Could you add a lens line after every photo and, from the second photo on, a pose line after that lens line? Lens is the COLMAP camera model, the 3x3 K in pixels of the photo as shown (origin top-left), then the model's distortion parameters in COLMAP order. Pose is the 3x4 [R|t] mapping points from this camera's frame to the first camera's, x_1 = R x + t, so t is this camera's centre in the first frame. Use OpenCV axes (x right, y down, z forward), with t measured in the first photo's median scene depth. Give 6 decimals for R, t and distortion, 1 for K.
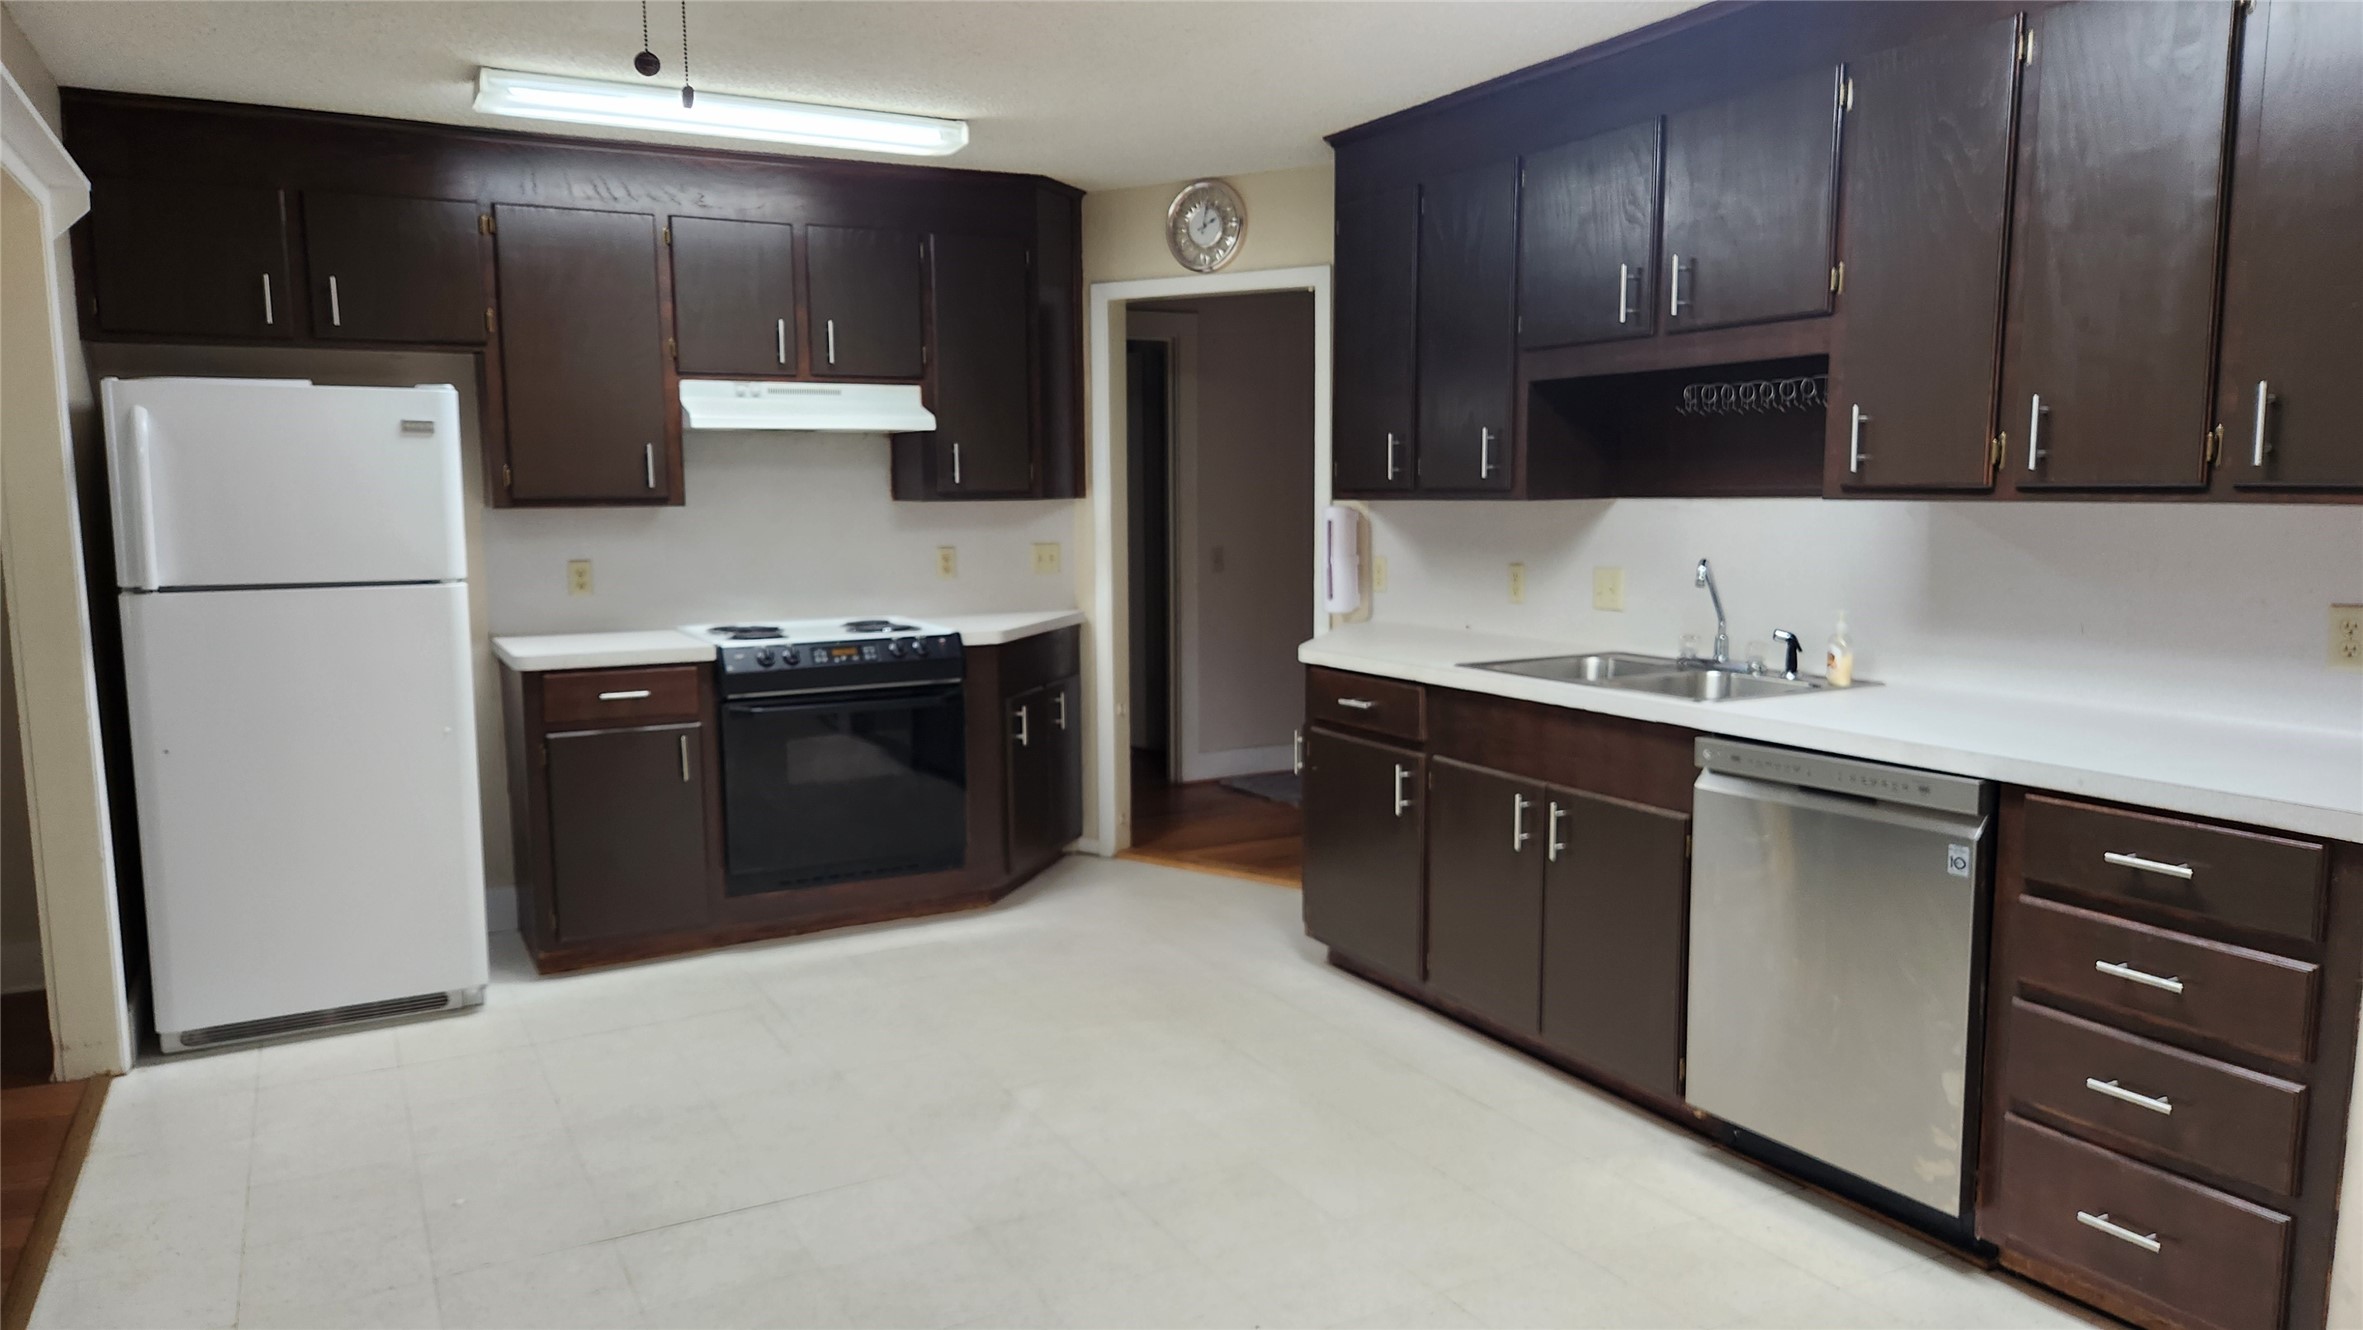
lens RADIAL K [[1588.3, 0, 1166.5], [0, 1588.3, 672.4], [0, 0, 1]] dist [0.082082, -0.075544]
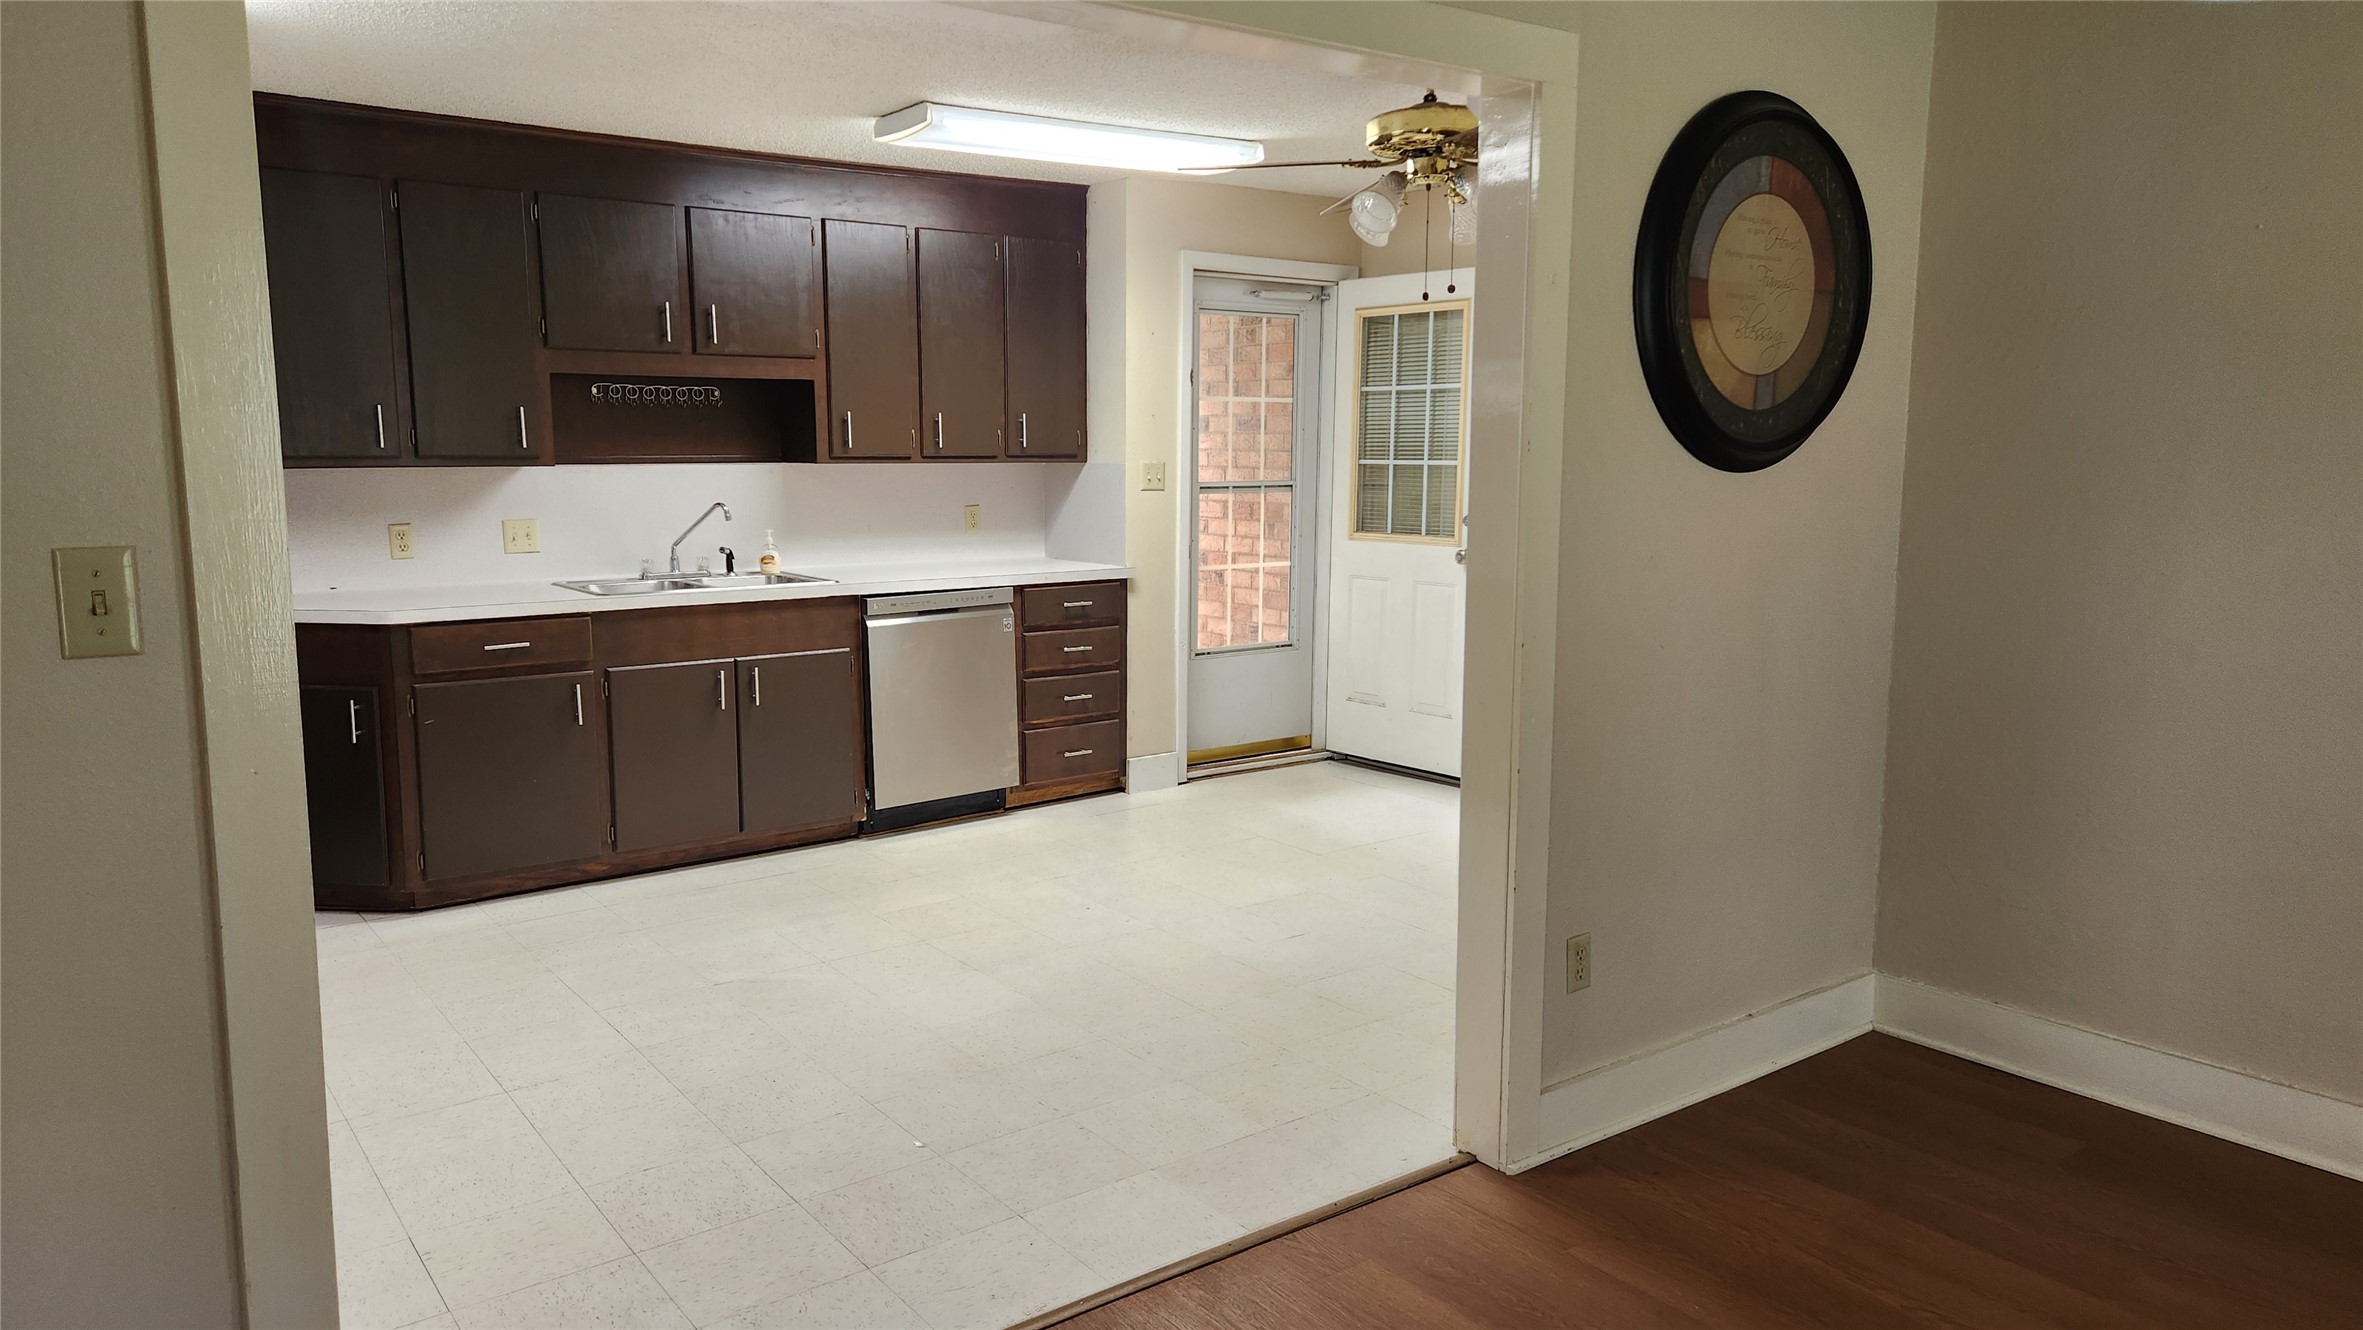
lens RADIAL K [[1588.3, 0, 1166.5], [0, 1588.3, 672.4], [0, 0, 1]] dist [0.082082, -0.075544]
pose [[-0.144876, -0.138901, 0.979652, -1.309034], [0.119449, 0.980401, 0.156672, -0.105113], [-0.982213, 0.139716, -0.125445, 0.827073]]
